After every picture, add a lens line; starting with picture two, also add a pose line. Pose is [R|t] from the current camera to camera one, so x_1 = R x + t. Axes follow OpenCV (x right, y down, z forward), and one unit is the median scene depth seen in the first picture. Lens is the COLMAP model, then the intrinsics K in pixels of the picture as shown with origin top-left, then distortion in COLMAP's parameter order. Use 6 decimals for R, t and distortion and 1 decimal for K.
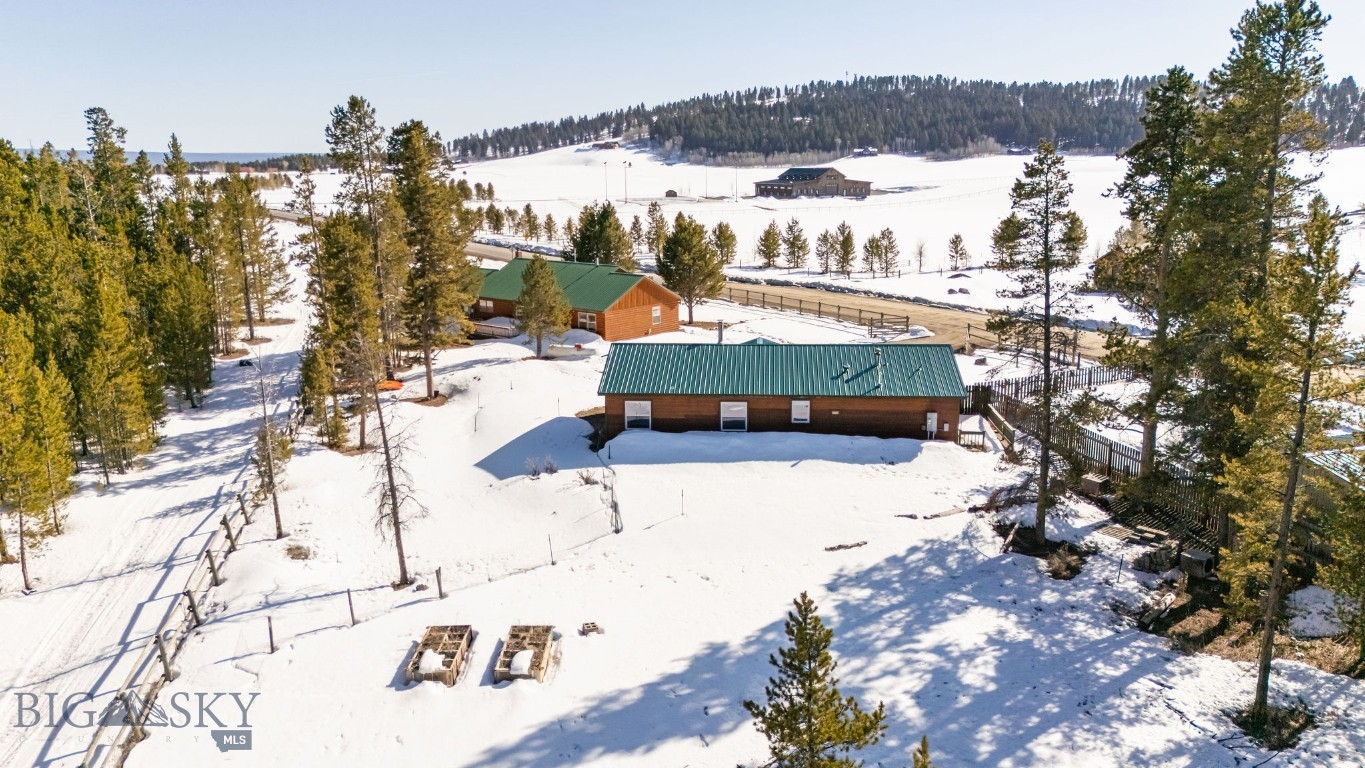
lens RADIAL K [[1059.4, 0, 682.5], [0, 1059.4, 384.0], [0, 0, 1]] dist [0.110316, -0.065158]
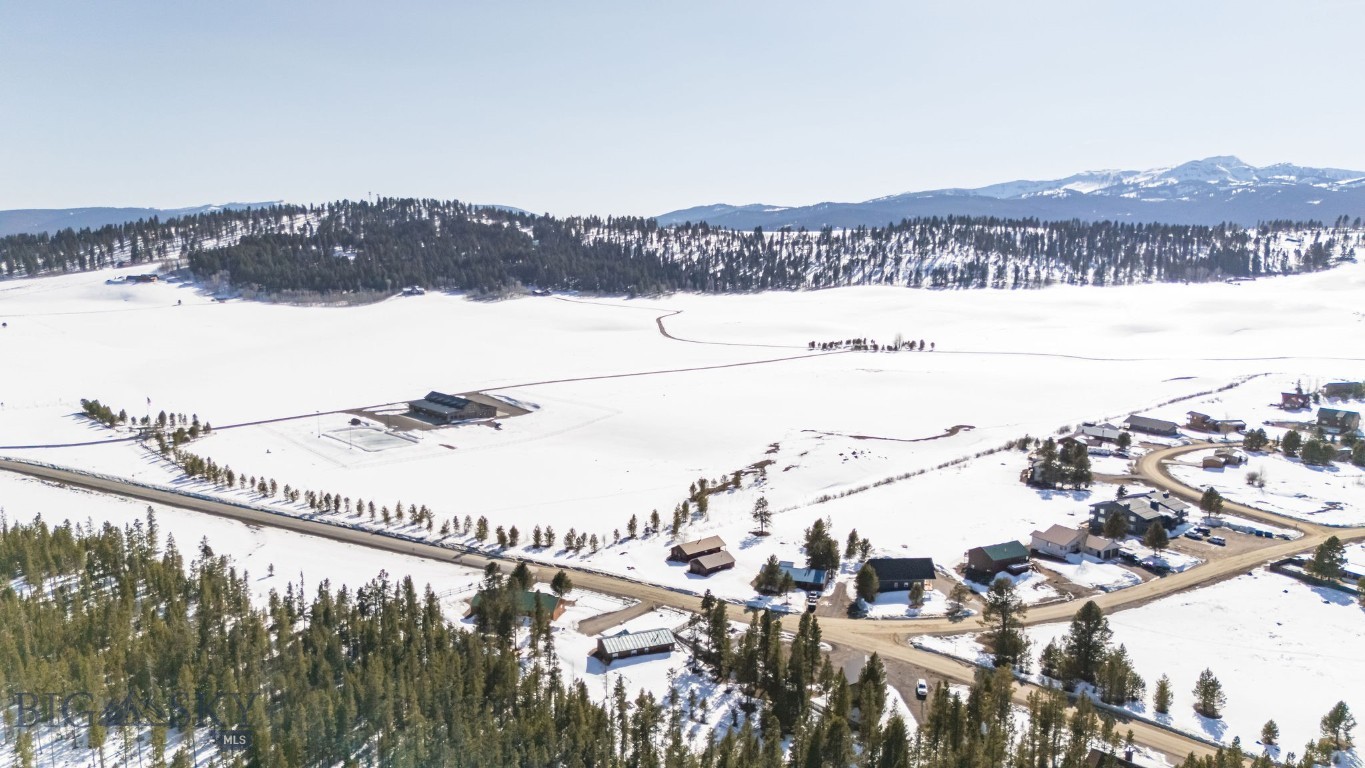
lens RADIAL K [[1059.4, 0, 682.5], [0, 1059.4, 384.0], [0, 0, 1]] dist [0.110316, -0.065158]
pose [[0.897830, -0.051525, 0.437317, -0.076933], [0.080023, 0.995685, -0.046977, -0.039846], [-0.433009, 0.077173, 0.898080, -0.151614]]
